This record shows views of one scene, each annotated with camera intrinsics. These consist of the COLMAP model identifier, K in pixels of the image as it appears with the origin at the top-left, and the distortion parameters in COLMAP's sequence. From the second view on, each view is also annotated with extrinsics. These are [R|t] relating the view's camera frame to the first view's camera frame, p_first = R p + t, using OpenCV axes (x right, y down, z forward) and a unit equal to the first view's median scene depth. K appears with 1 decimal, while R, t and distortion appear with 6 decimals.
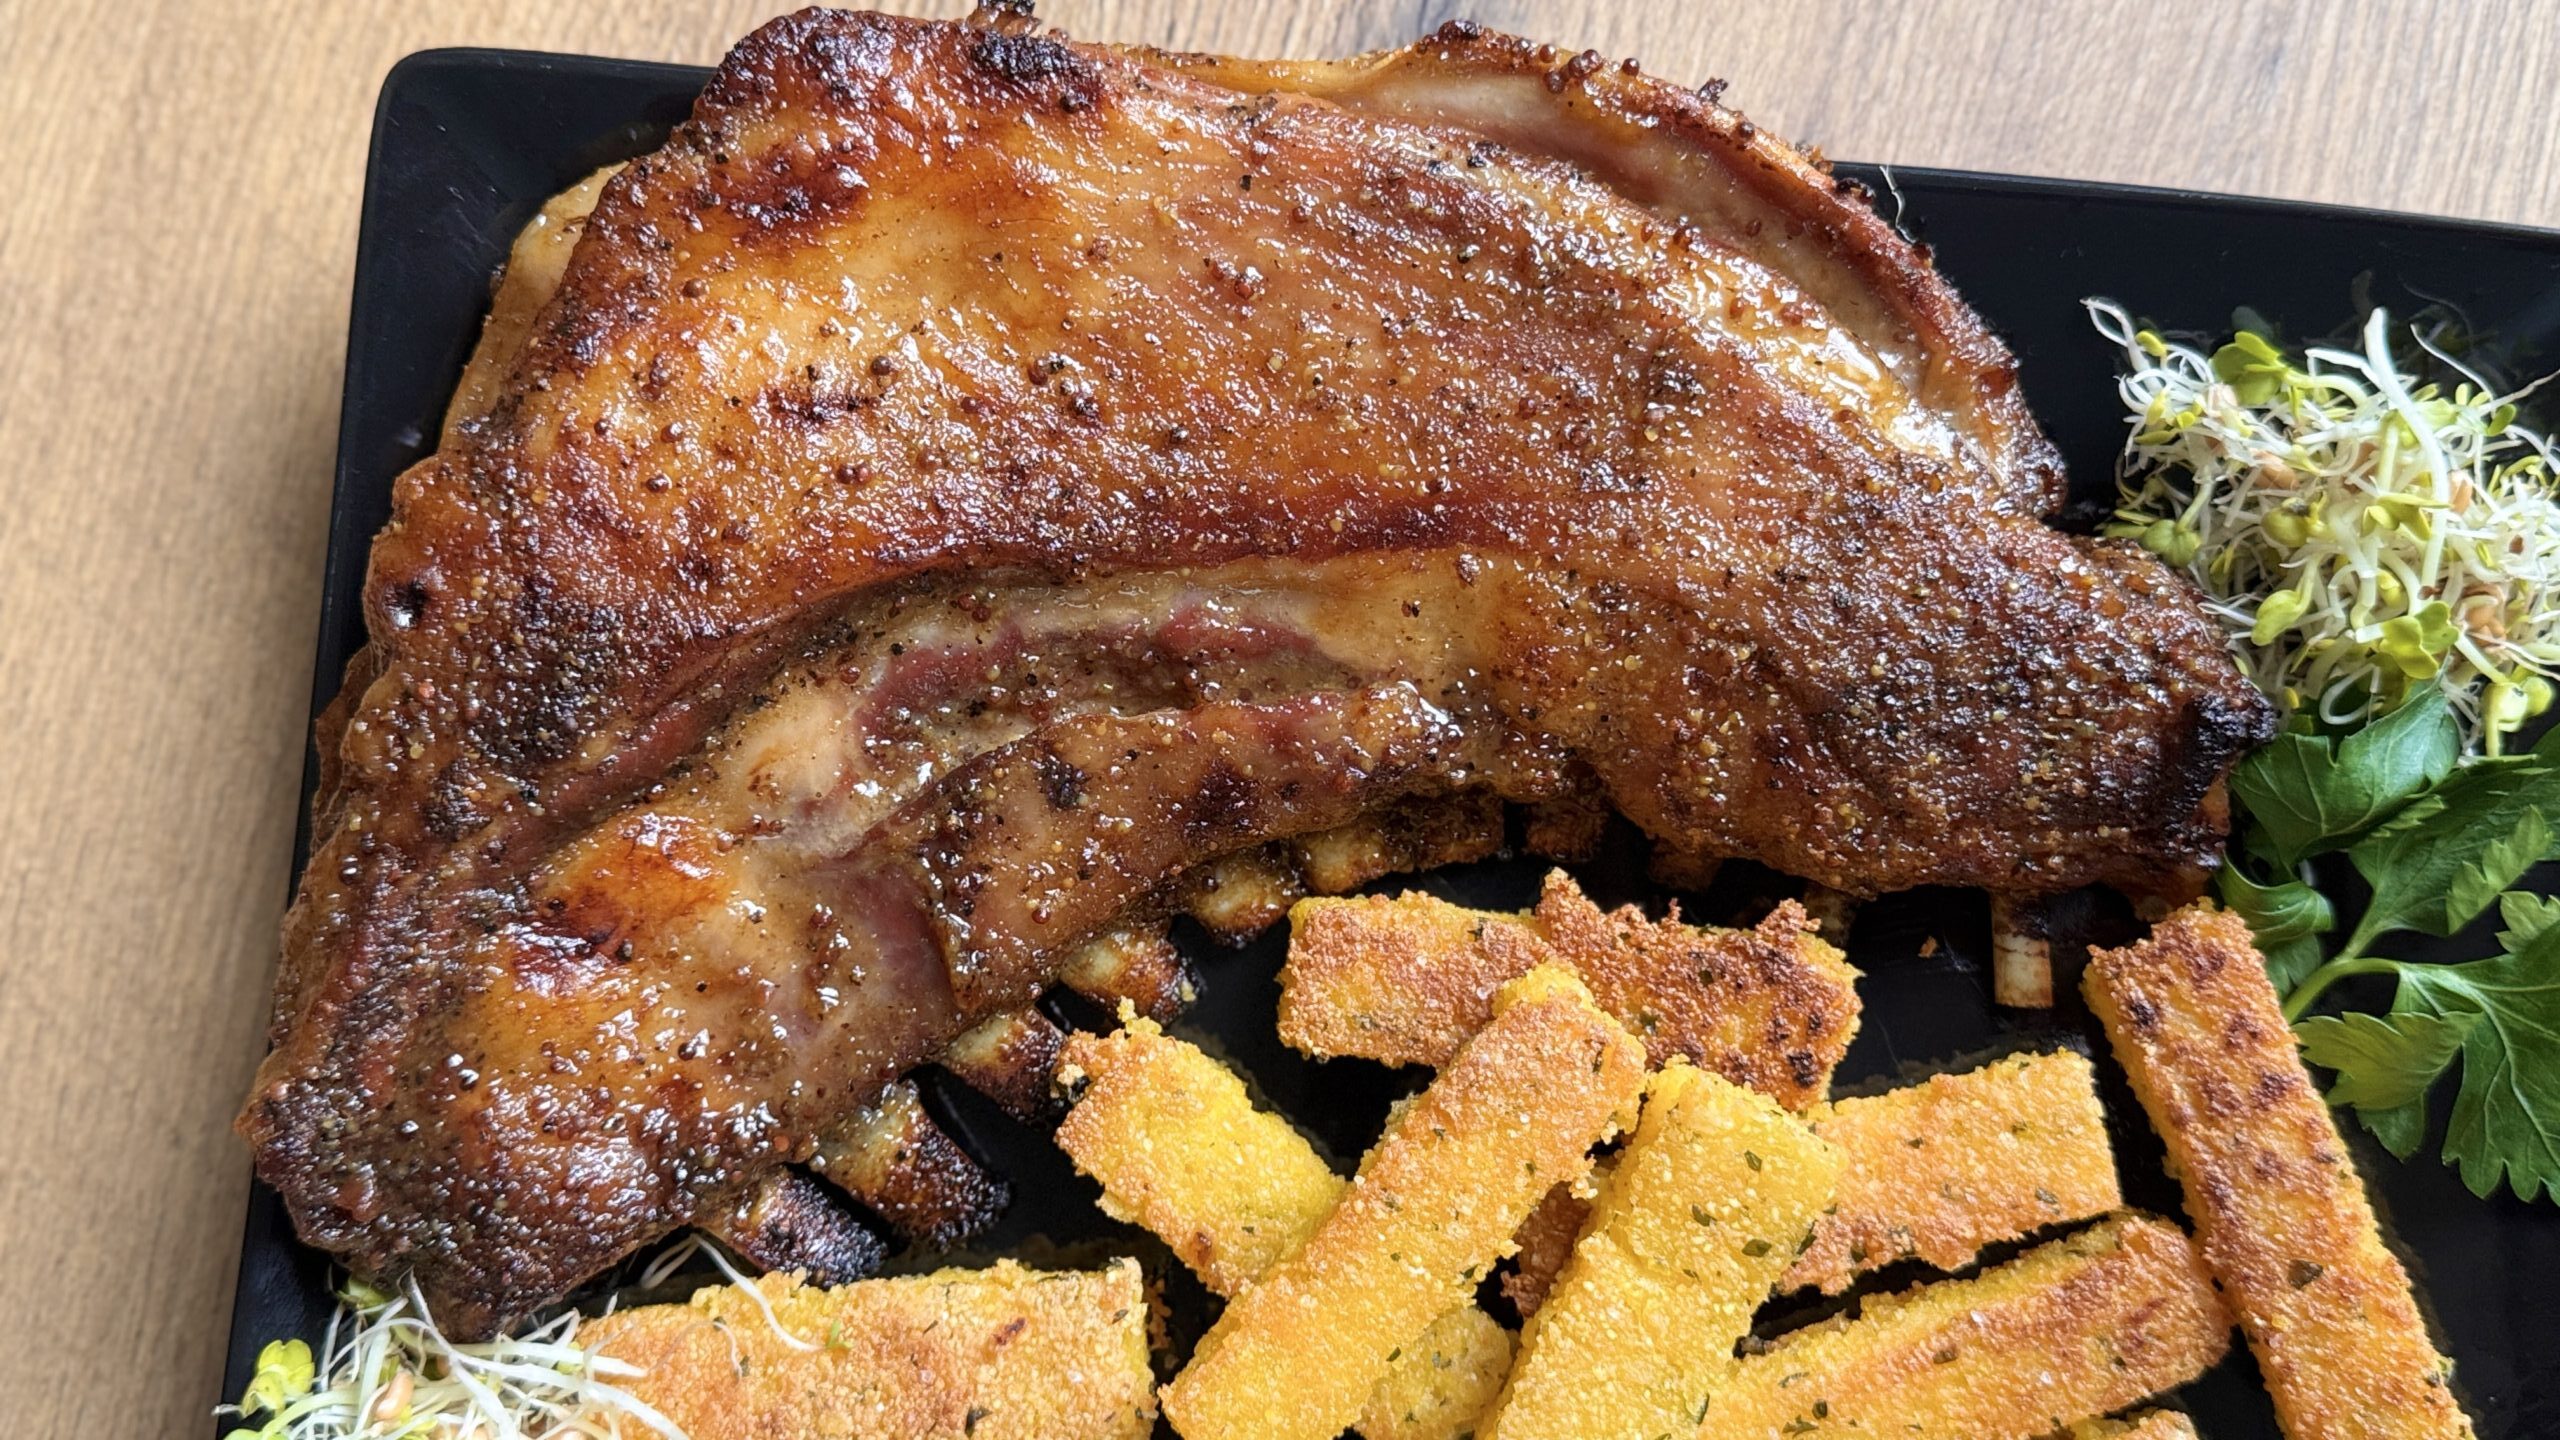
lens RADIAL K [[2572.0, 0, 1280.0], [0, 2572.0, 720.0], [0, 0, 1]] dist [0.132181, -0.000231]
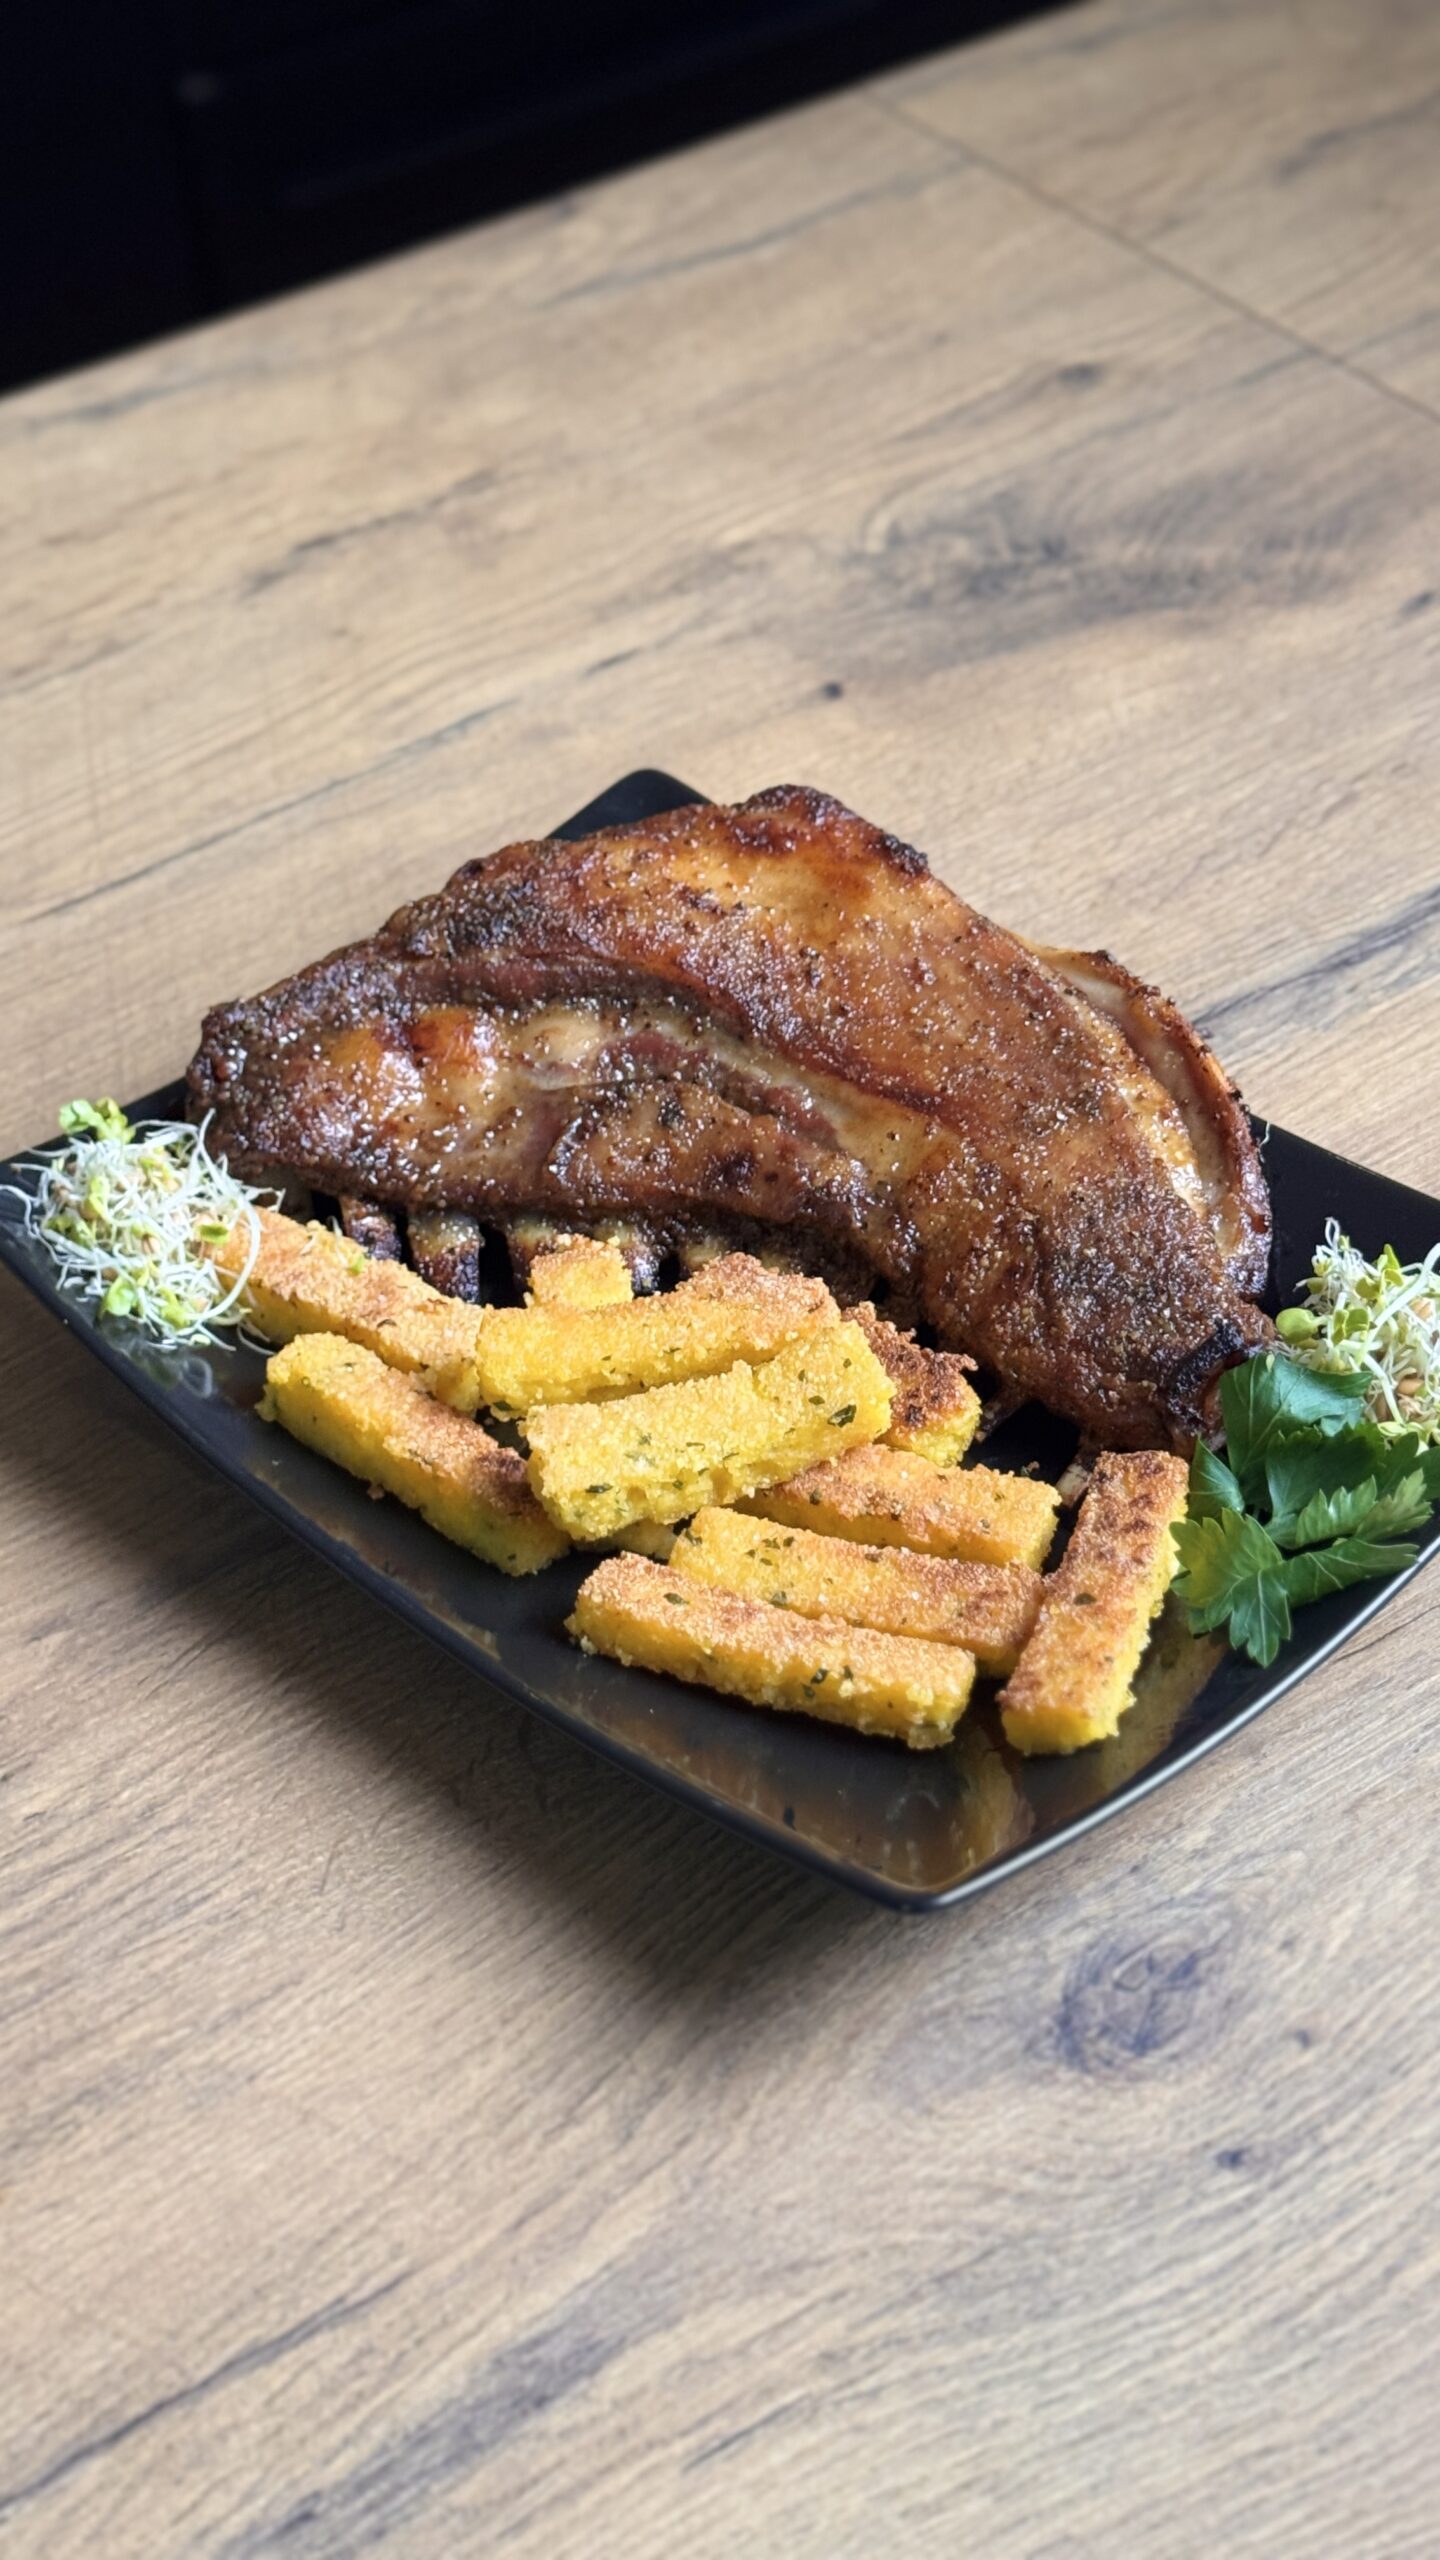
lens RADIAL K [[3736.0, 0, 720.0], [0, 3736.0, 1280.0], [0, 0, 1]] dist [0.116954, -0.060767]
pose [[0.773168, 0.425095, -0.470644, 1.174149], [-0.631735, 0.581615, -0.512480, 1.360044], [0.055881, 0.693555, 0.718233, -0.728561]]
